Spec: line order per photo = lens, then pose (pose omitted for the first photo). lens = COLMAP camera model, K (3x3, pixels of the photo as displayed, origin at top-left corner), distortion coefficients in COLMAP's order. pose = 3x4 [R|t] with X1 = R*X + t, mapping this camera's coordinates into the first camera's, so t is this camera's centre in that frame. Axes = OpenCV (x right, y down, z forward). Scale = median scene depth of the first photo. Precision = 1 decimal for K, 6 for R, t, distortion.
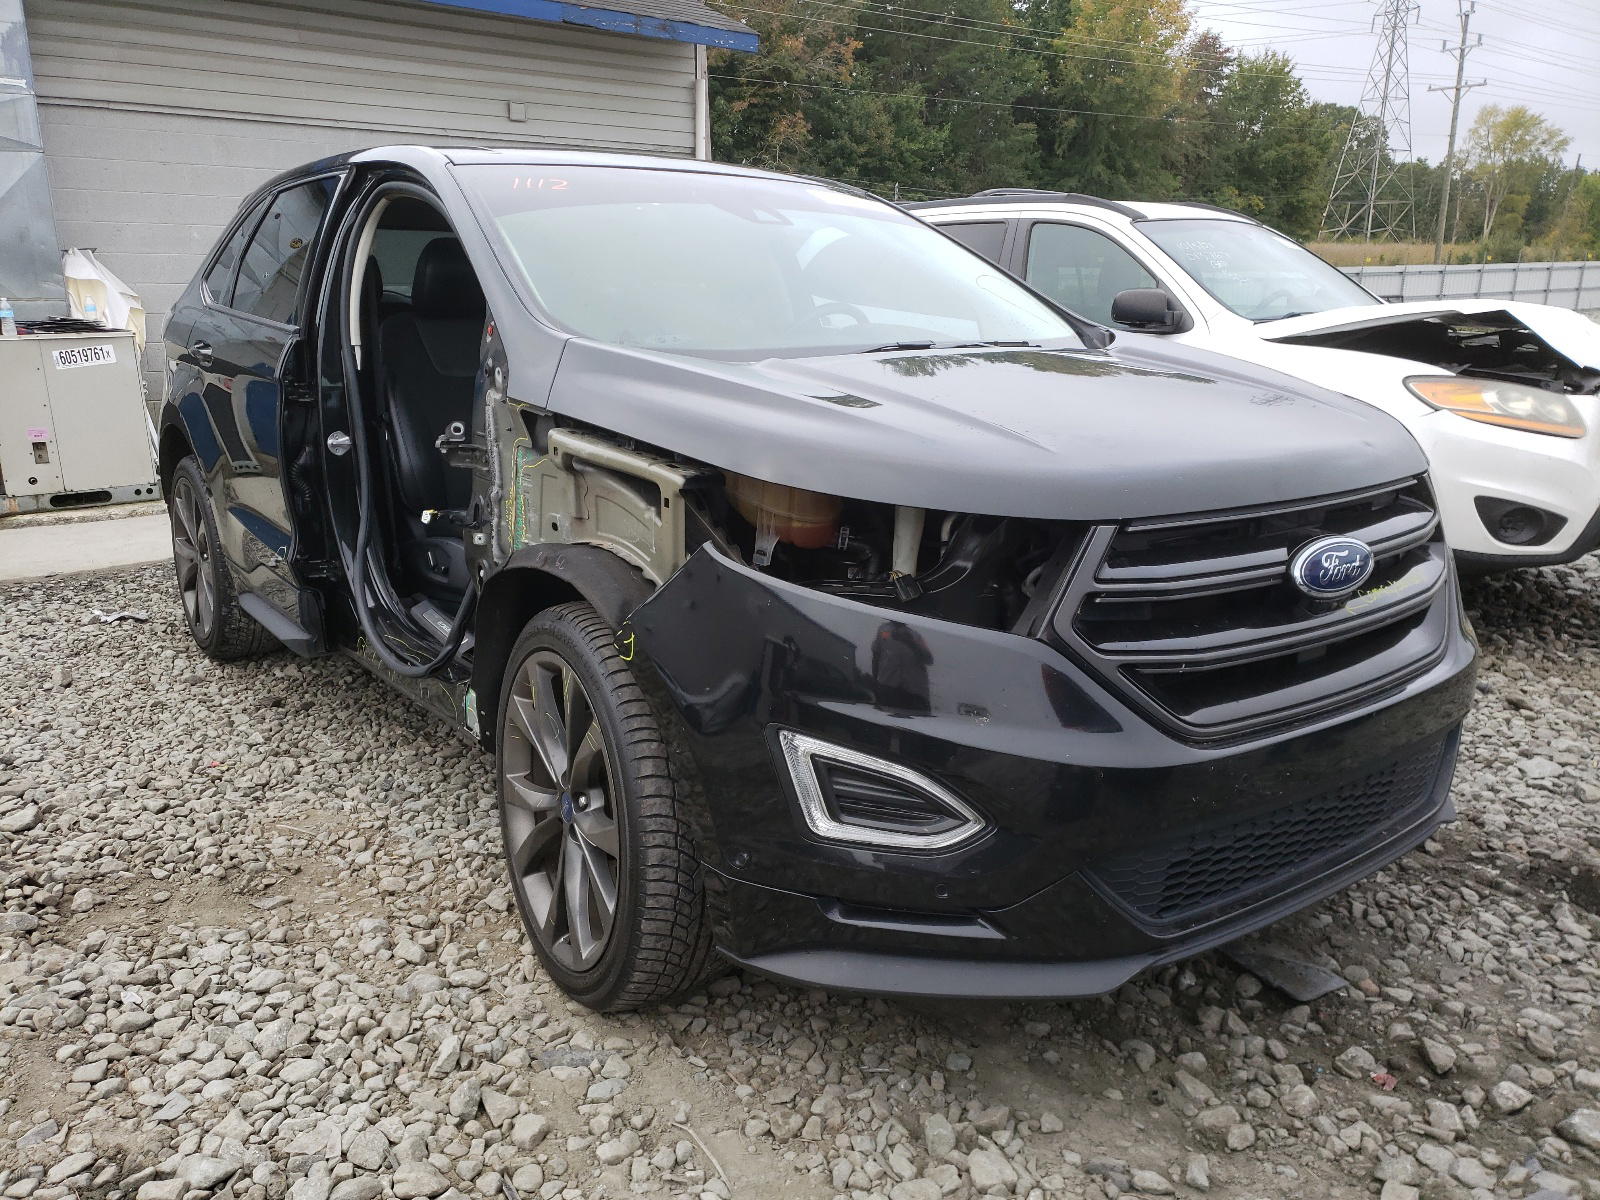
lens RADIAL K [[1252.2, 0, 802.6], [0, 1252.2, 550.7], [0, 0, 1]] dist [0.002423, 0.034013]
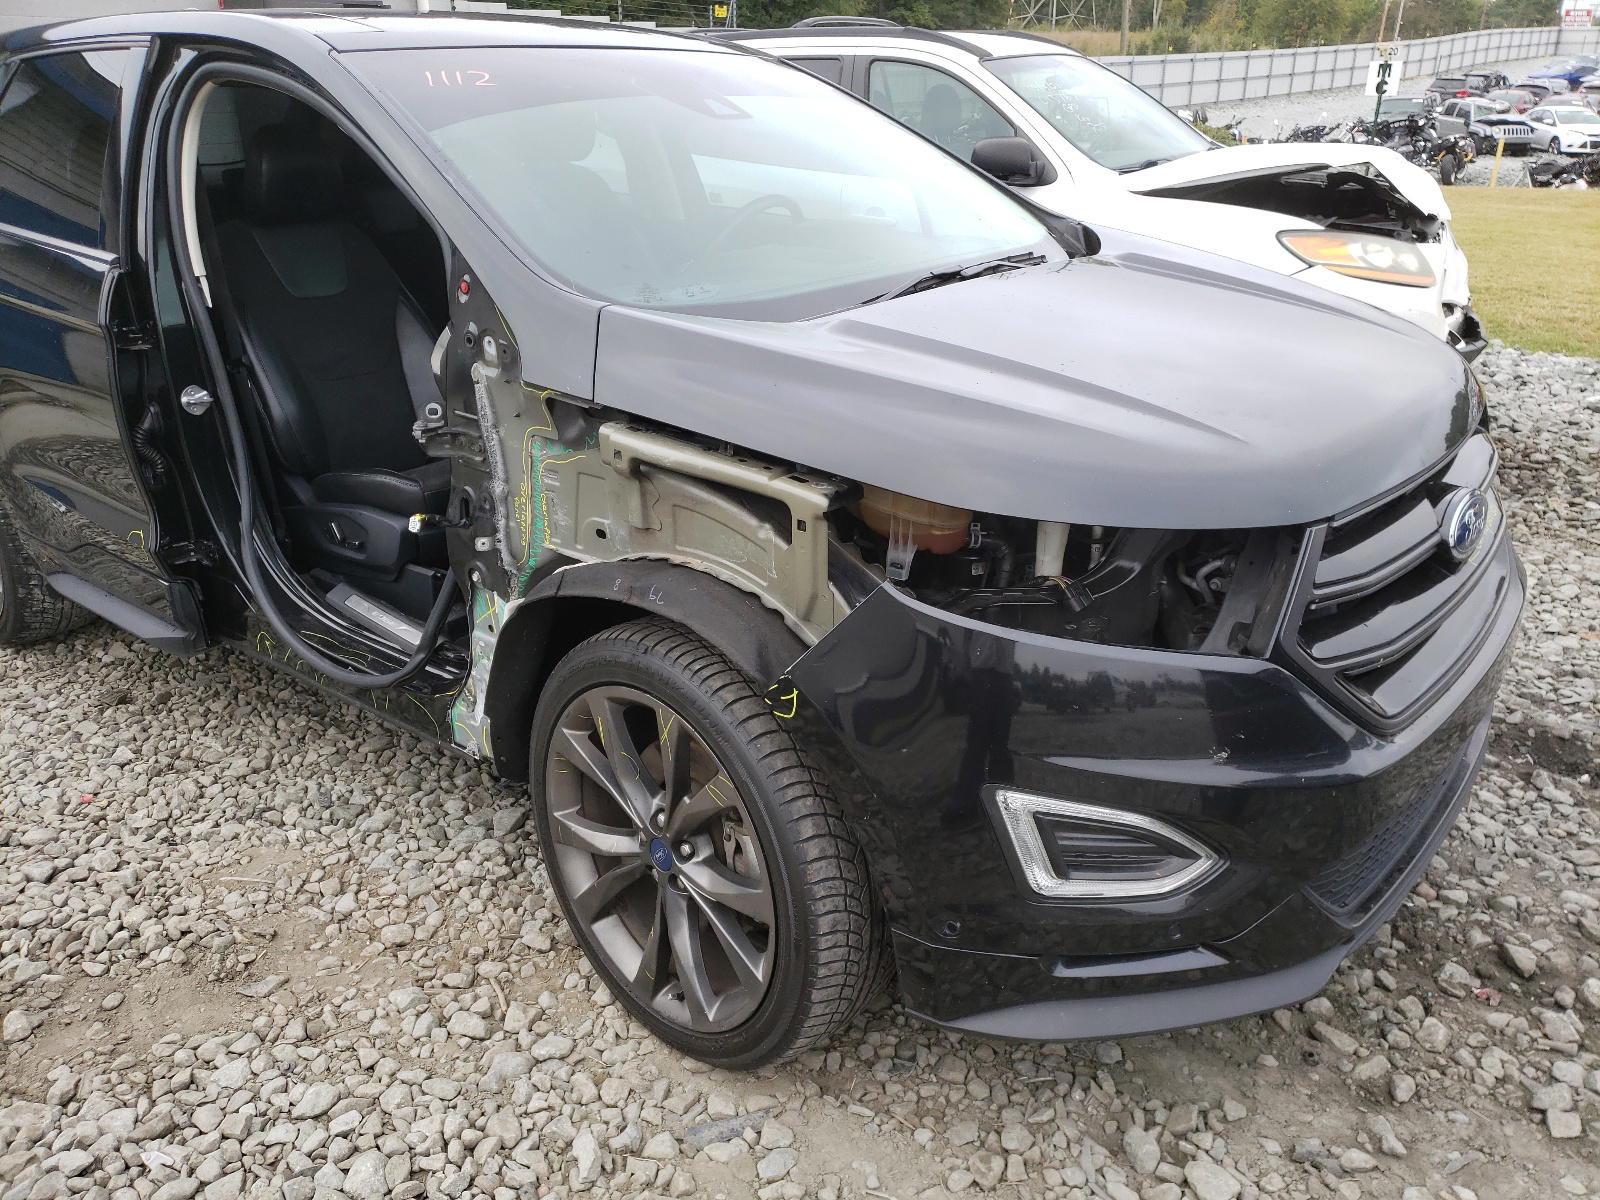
lens RADIAL K [[1252.2, 0, 802.6], [0, 1252.2, 550.7], [0, 0, 1]] dist [0.002423, 0.034013]
pose [[0.967940, -0.102761, 0.229199, -0.265532], [0.065269, 0.984039, 0.165550, -0.141171], [-0.242553, -0.145283, 0.959198, 0.160433]]
